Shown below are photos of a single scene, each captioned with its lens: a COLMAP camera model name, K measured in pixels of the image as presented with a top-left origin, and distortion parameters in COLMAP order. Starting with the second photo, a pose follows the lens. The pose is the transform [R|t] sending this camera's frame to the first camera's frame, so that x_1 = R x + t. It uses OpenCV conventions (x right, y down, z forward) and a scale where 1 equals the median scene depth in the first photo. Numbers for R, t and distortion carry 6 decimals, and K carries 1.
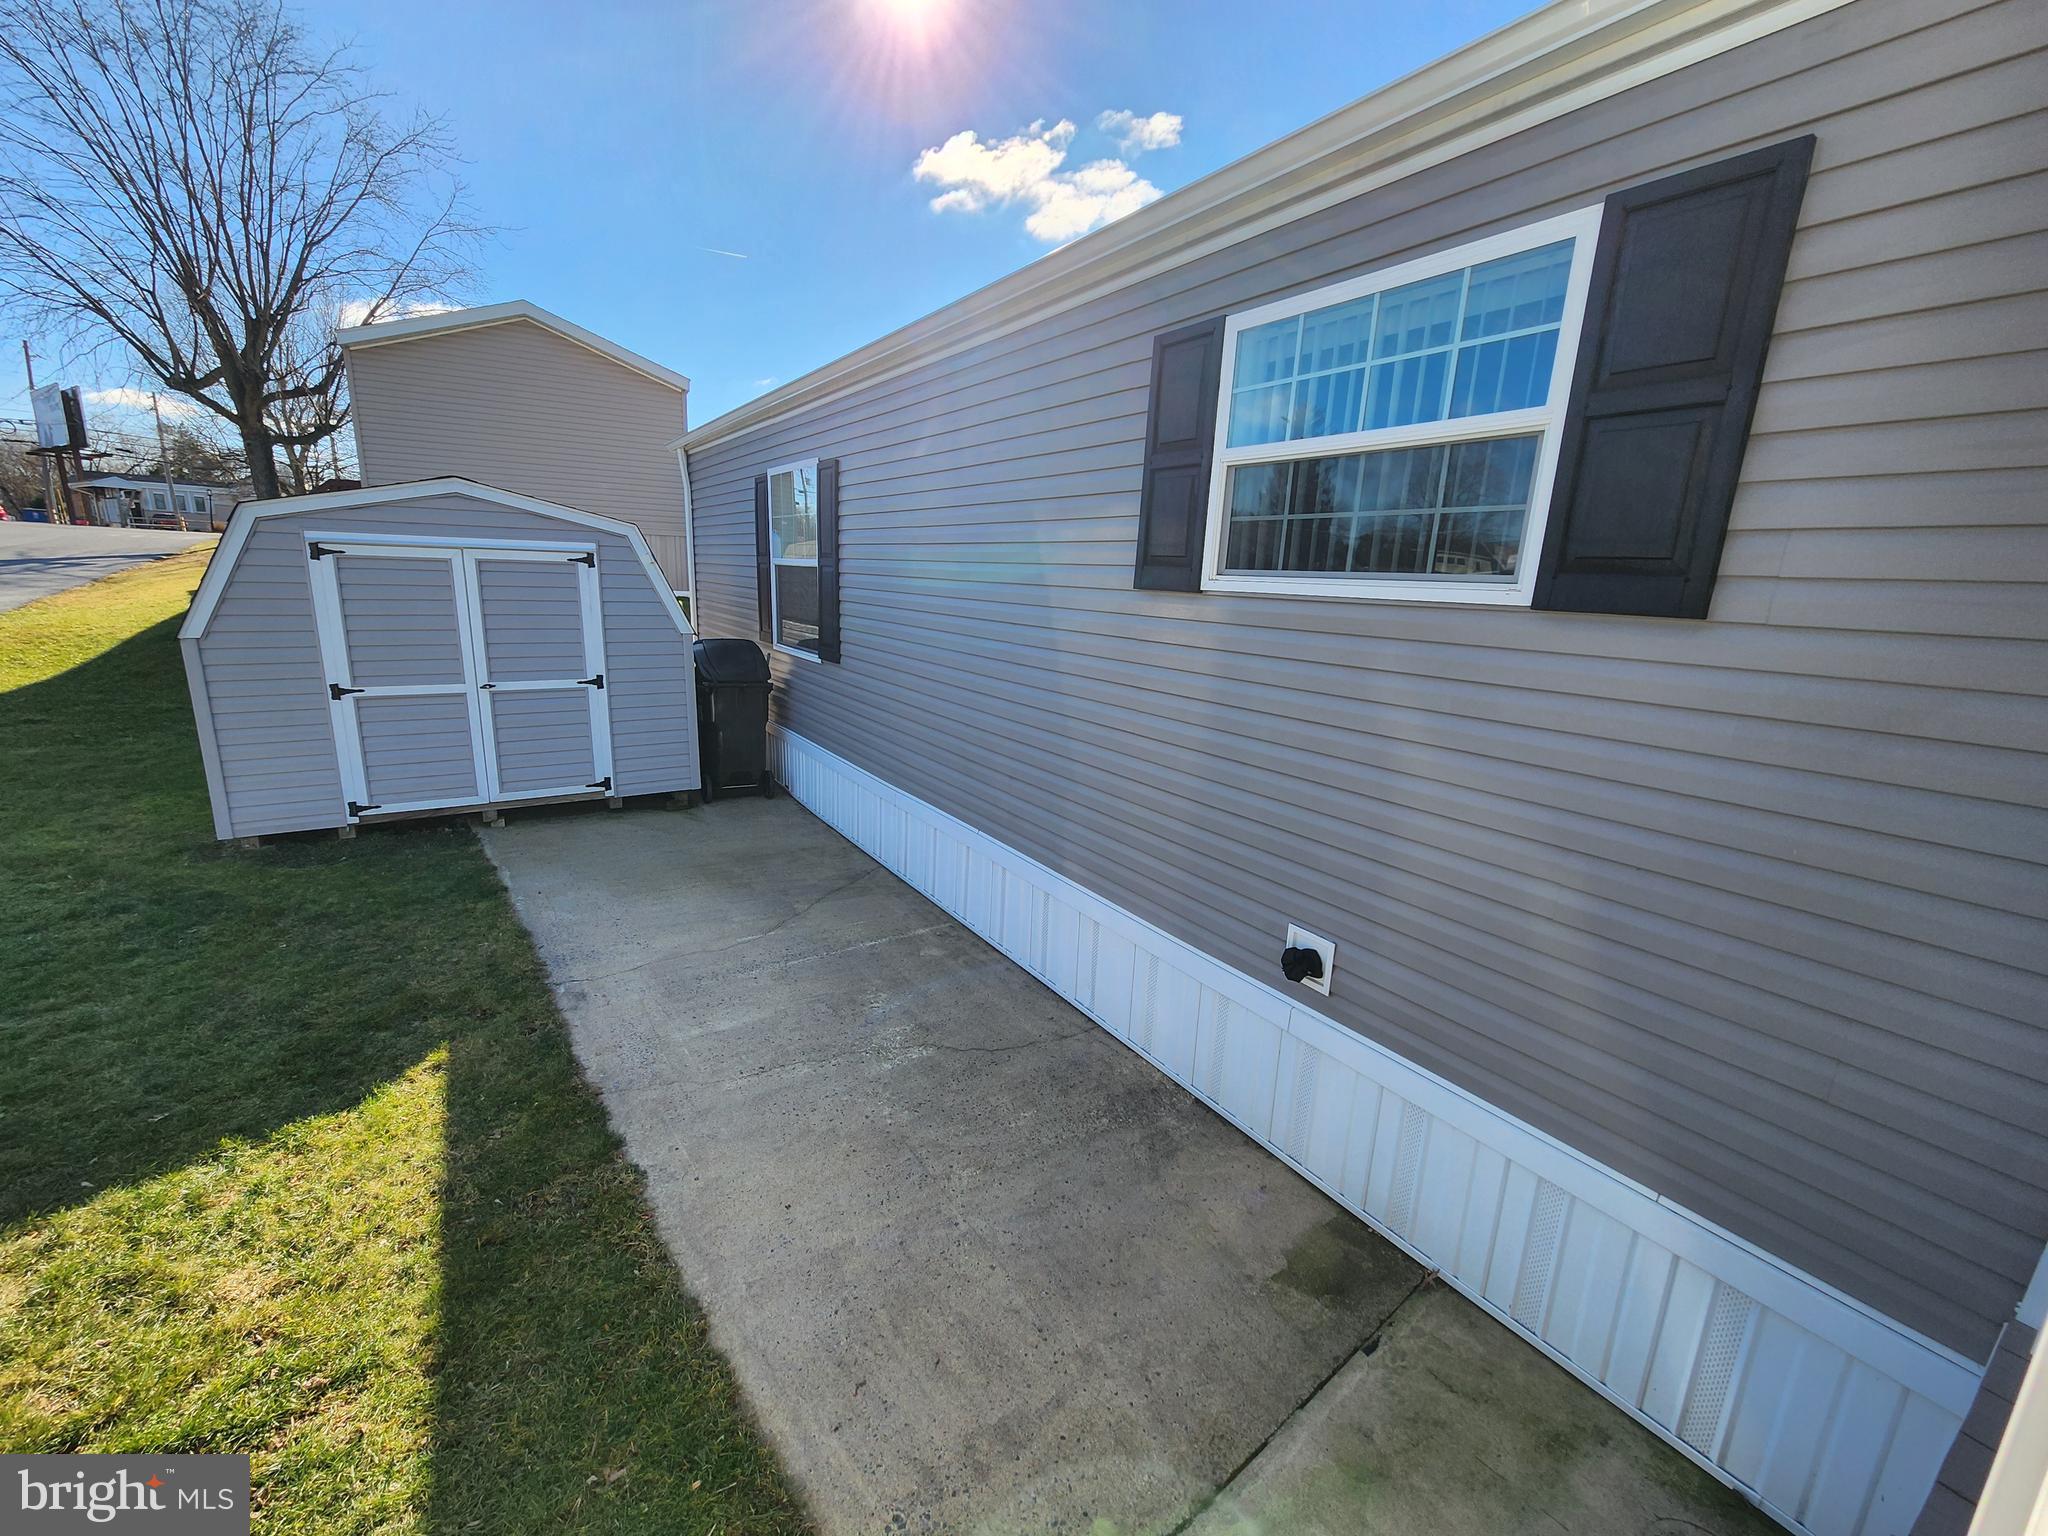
lens RADIAL K [[823.2, 0, 1013.3], [0, 823.2, 766.8], [0, 0, 1]] dist [0.002550, 0.000308]
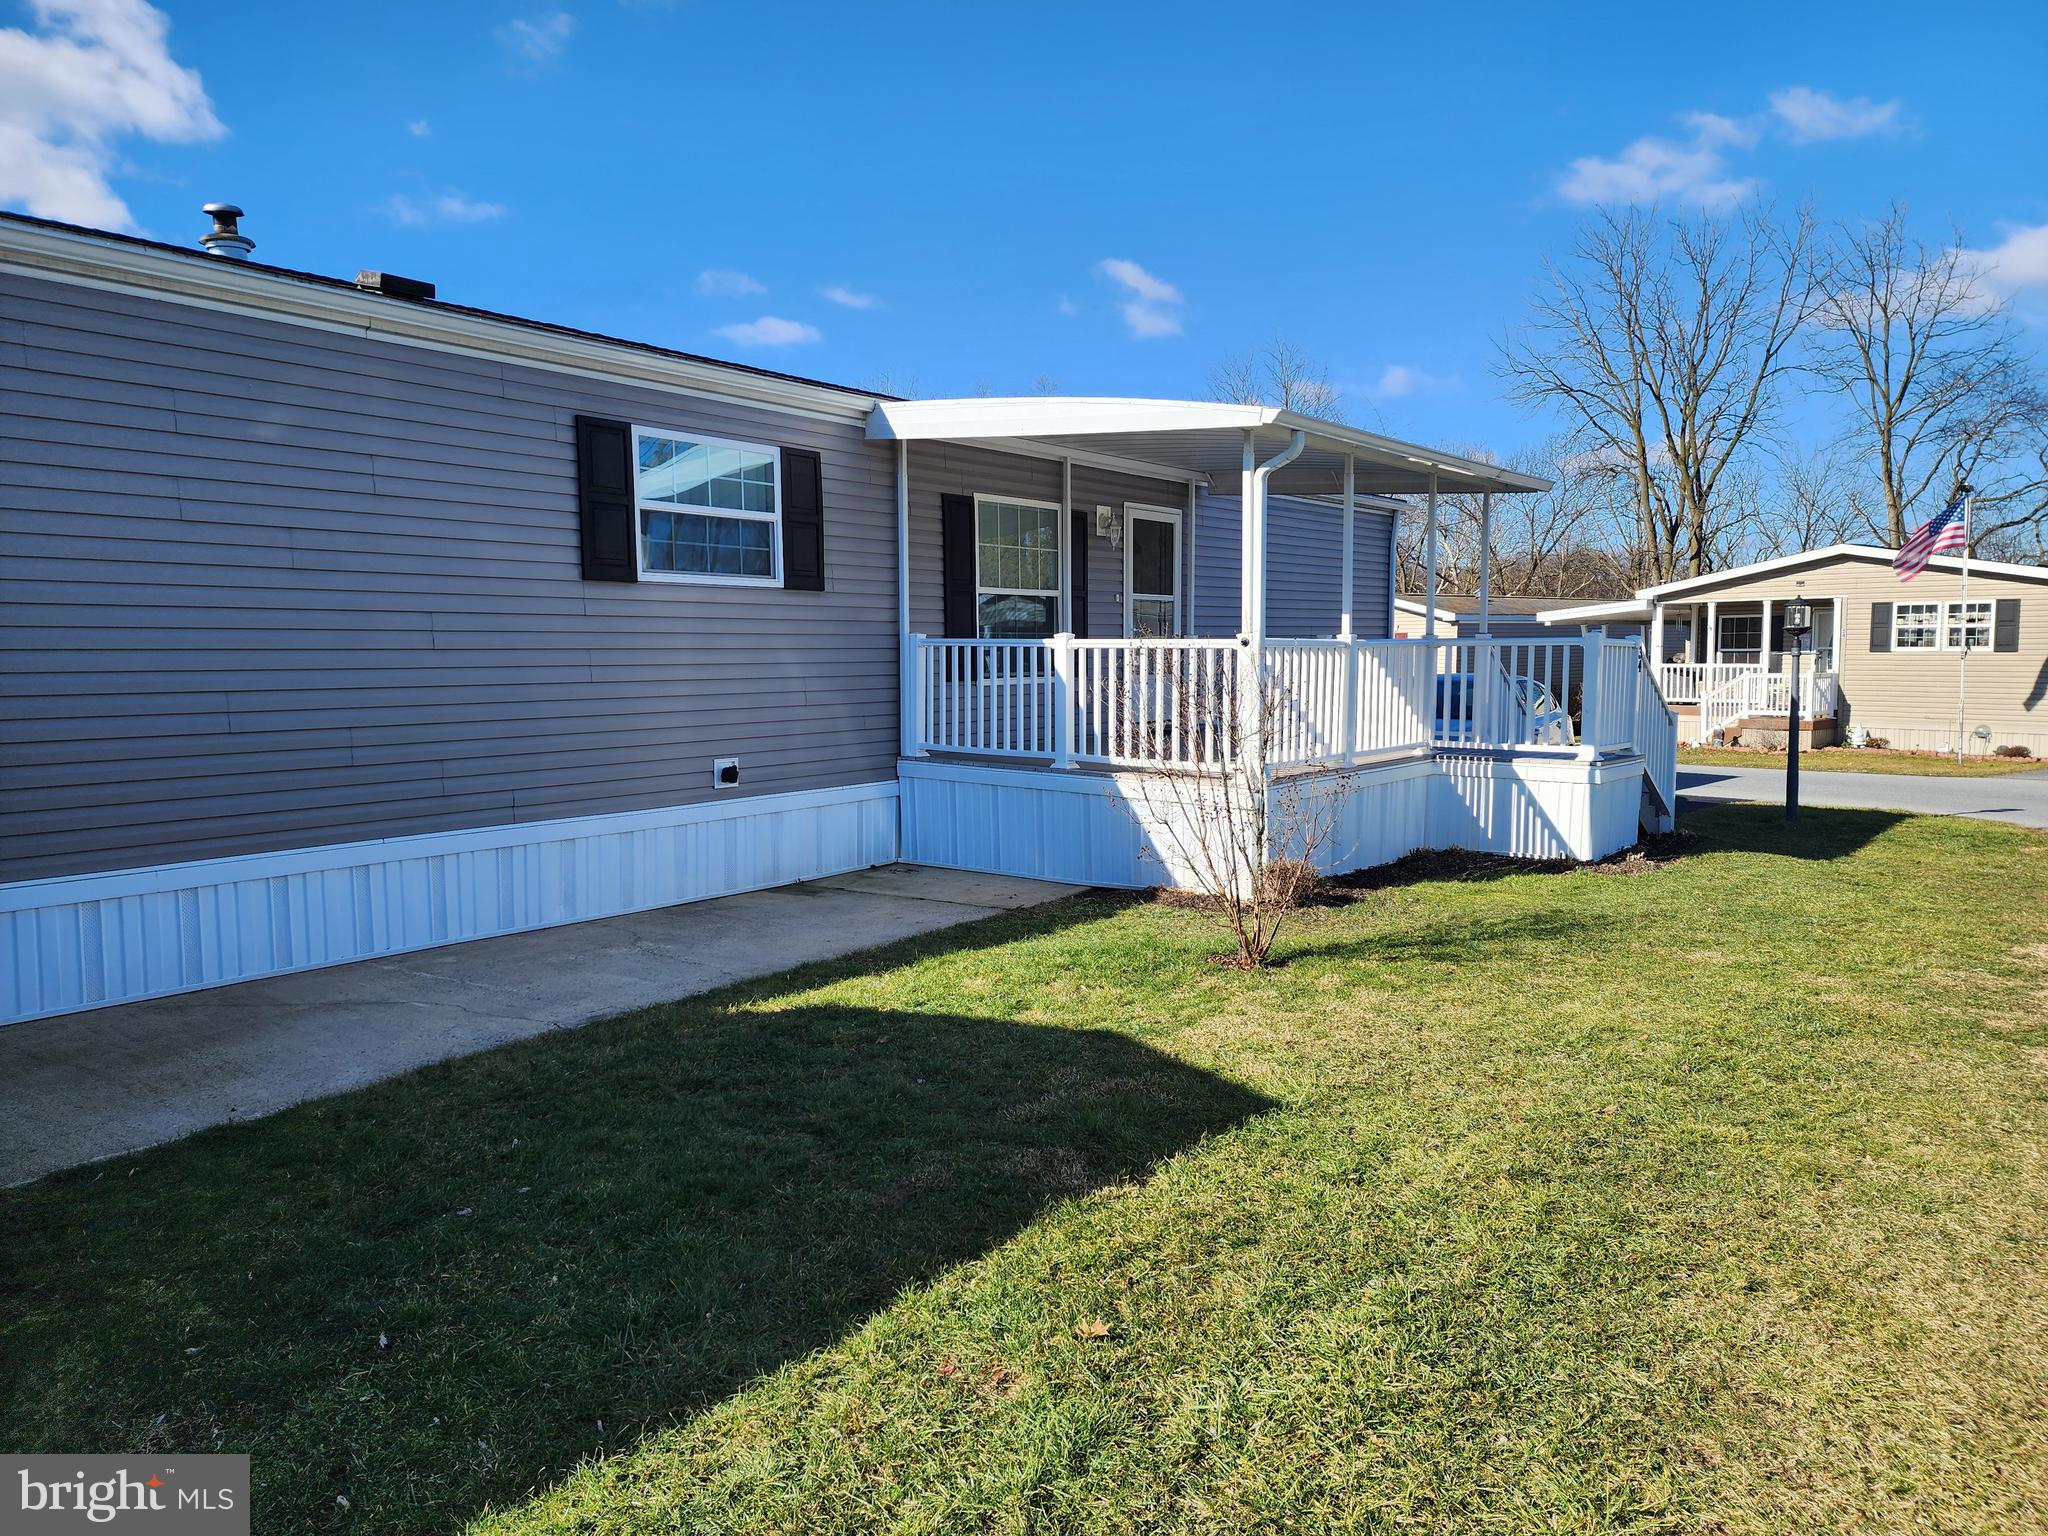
lens RADIAL K [[1363.5, 0, 980.5], [0, 1363.5, 775.9], [0, 0, 1]] dist [0.041108, 0.000973]
pose [[-0.299022, -0.116789, 0.947072, -1.317399], [0.218442, 0.957751, 0.187075, -0.104411], [-0.928907, 0.262820, -0.260877, 0.601915]]
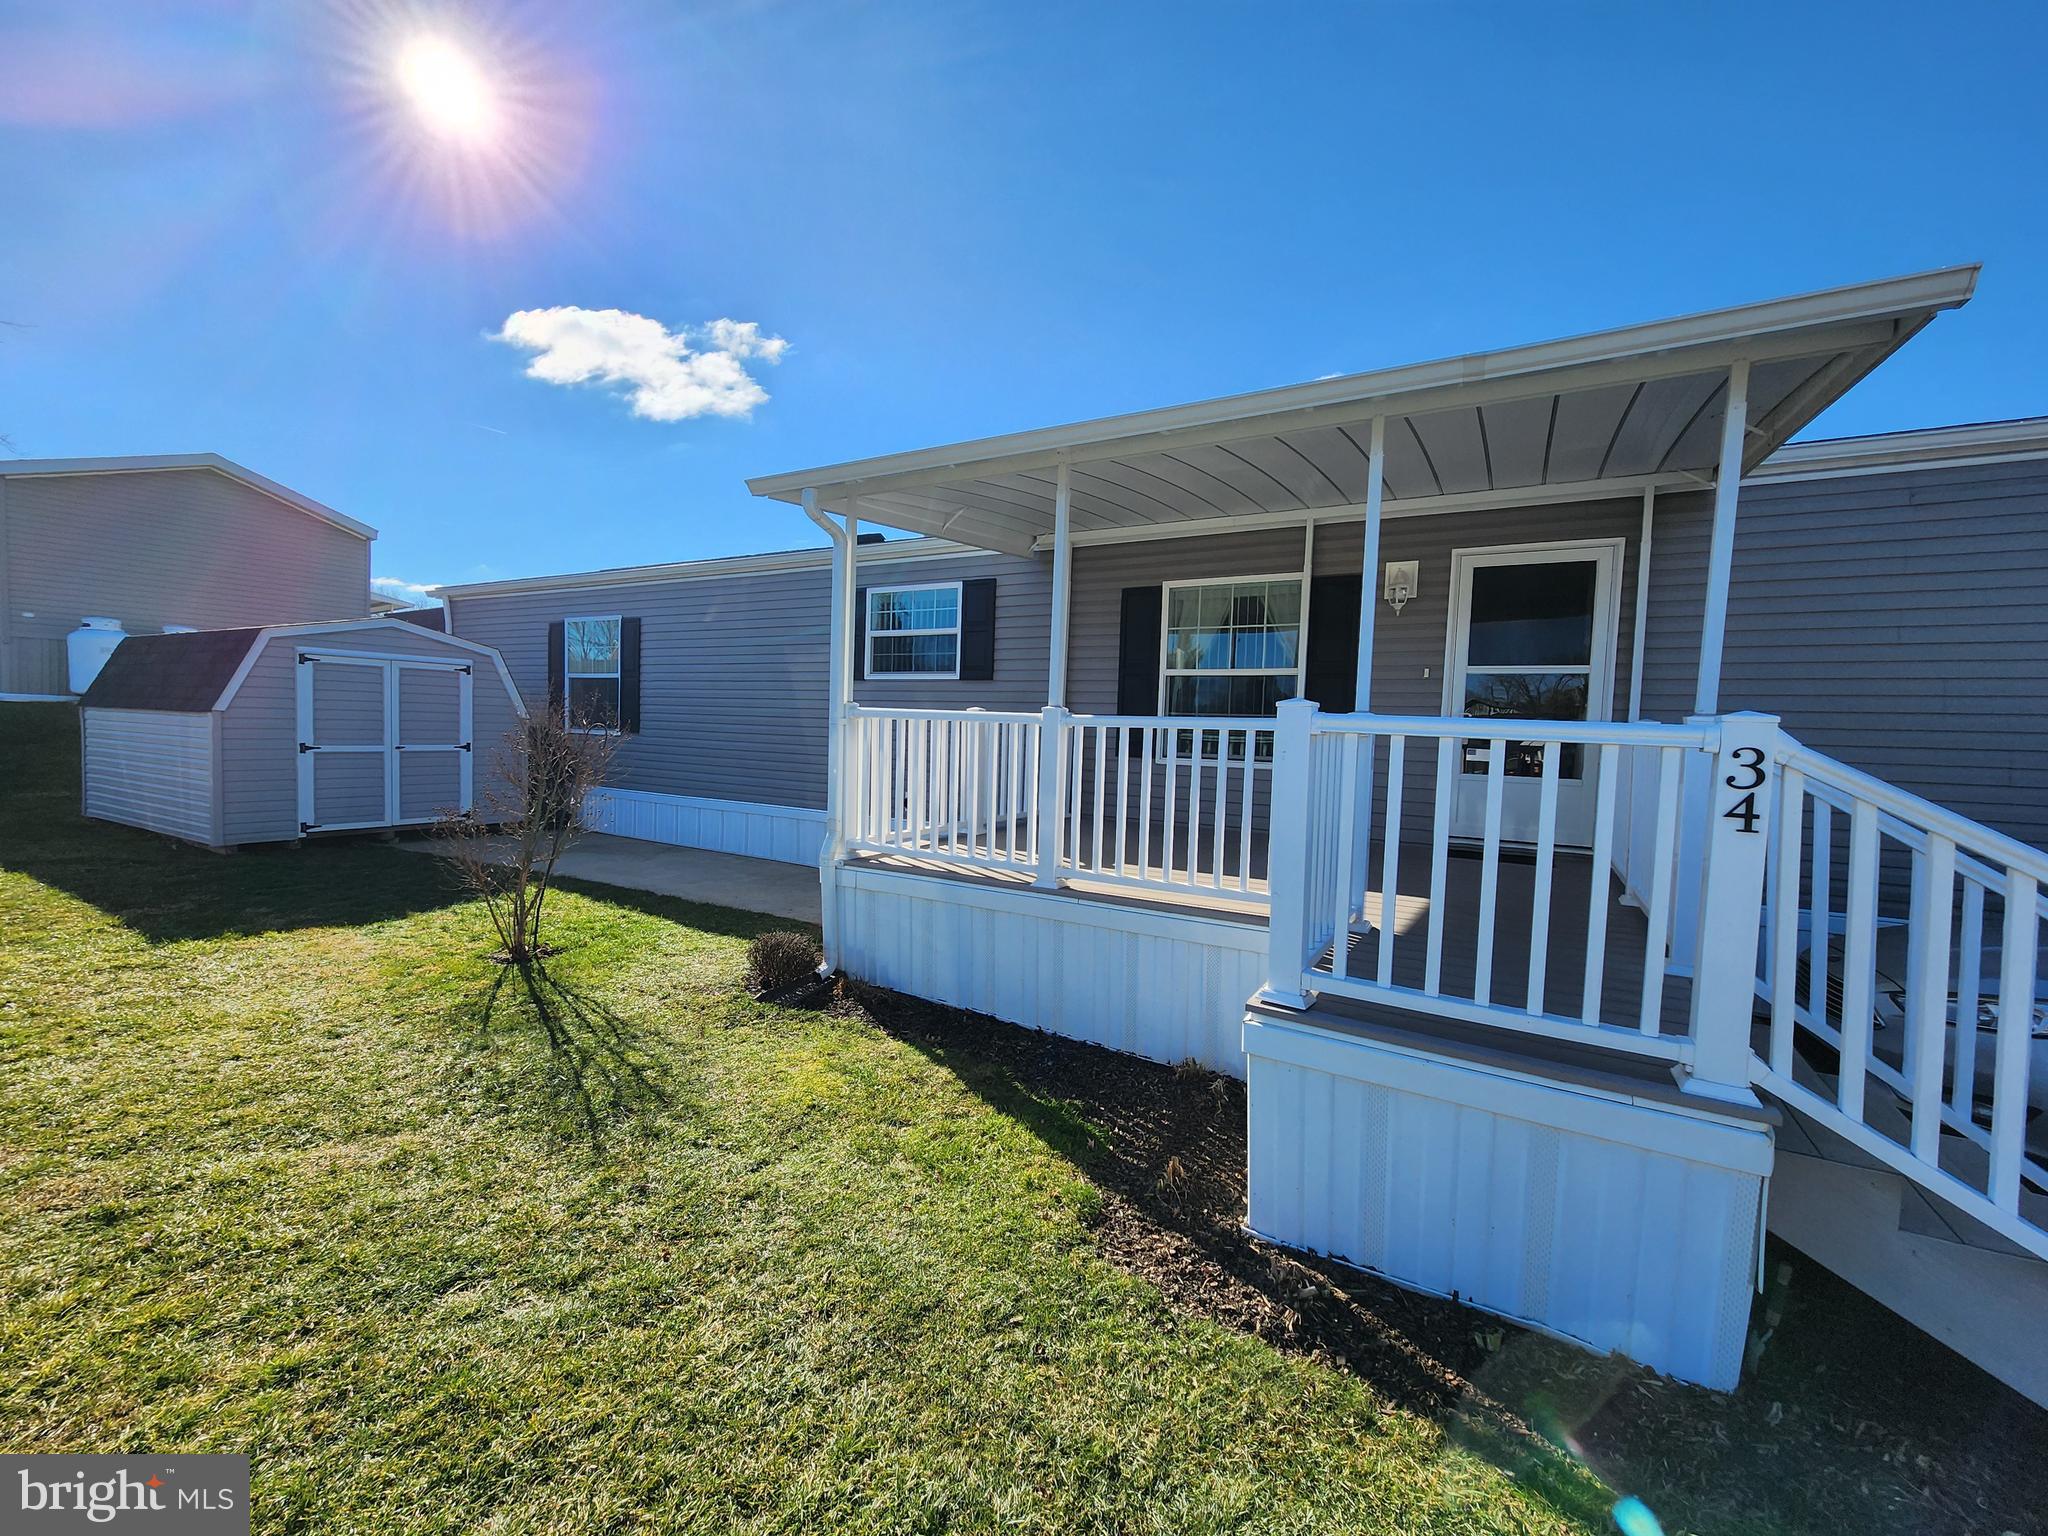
lens RADIAL K [[823.2, 0, 1013.3], [0, 823.2, 766.8], [0, 0, 1]] dist [0.002550, 0.000308]
pose [[0.895319, -0.029620, 0.444439, -0.285244], [0.103196, 0.984432, -0.142281, 0.264106], [-0.433306, 0.173251, 0.884438, -0.819060]]
